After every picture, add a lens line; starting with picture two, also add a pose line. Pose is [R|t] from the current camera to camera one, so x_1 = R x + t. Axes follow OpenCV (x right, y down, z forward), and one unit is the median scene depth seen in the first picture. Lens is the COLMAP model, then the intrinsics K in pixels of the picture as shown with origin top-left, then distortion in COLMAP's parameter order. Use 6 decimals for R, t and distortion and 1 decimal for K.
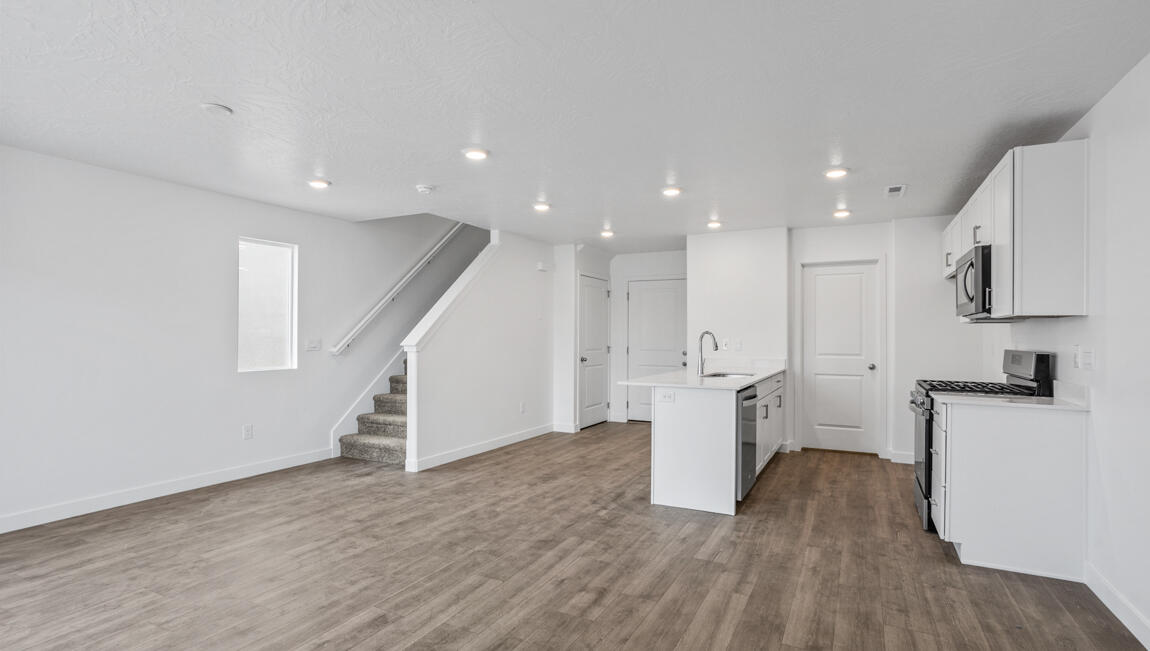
lens RADIAL K [[554.5, 0, 575.8], [0, 554.5, 337.0], [0, 0, 1]] dist [-0.058575, 0.042763]
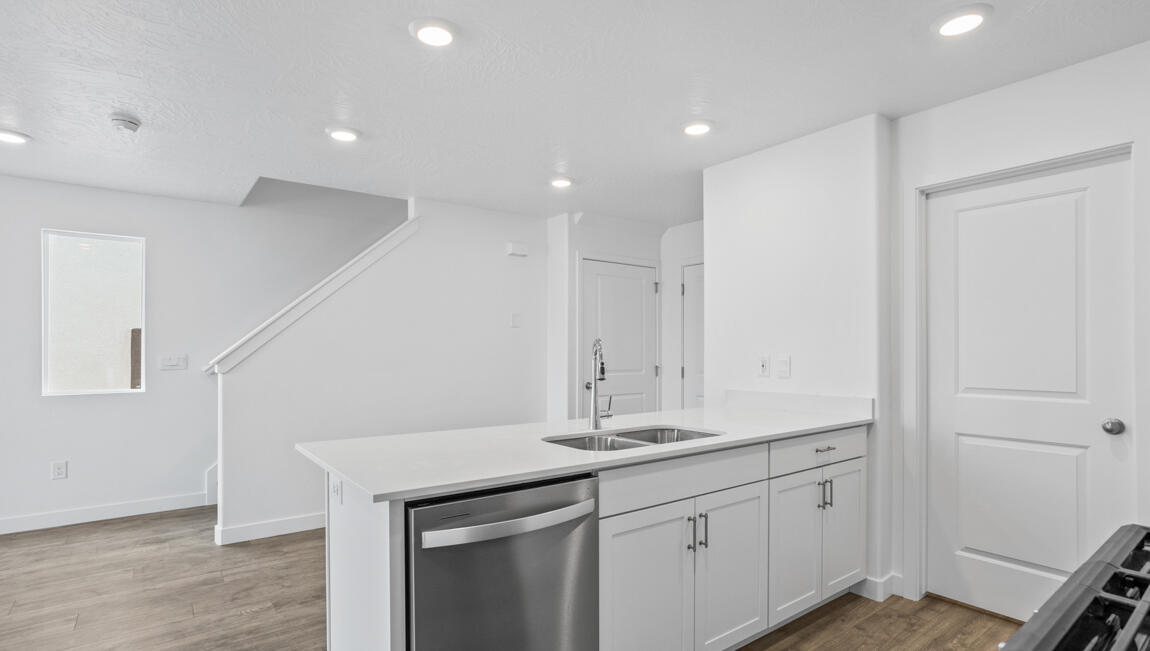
lens RADIAL K [[562.6, 0, 574.7], [0, 562.6, 347.9], [0, 0, 1]] dist [-0.079873, 0.055620]
pose [[0.905668, -0.004977, -0.423959, 0.438465], [0.000919, 0.999952, -0.009774, 0.002969], [0.423987, 0.008462, 0.905629, 0.592825]]
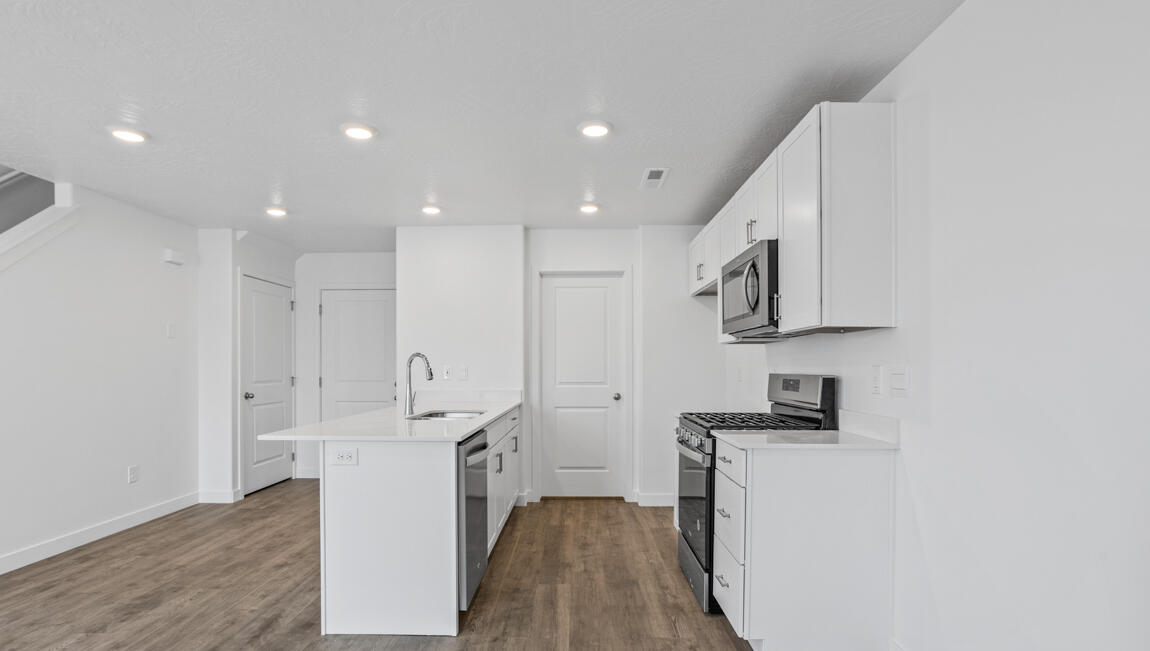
lens RADIAL K [[557.3, 0, 573.6], [0, 557.3, 364.0], [0, 0, 1]] dist [-0.037974, 0.000781]
pose [[0.890441, -0.002223, 0.455094, 0.099271], [0.004908, 0.999977, -0.004718, 0.008771], [-0.455073, 0.006435, 0.890431, 0.303589]]
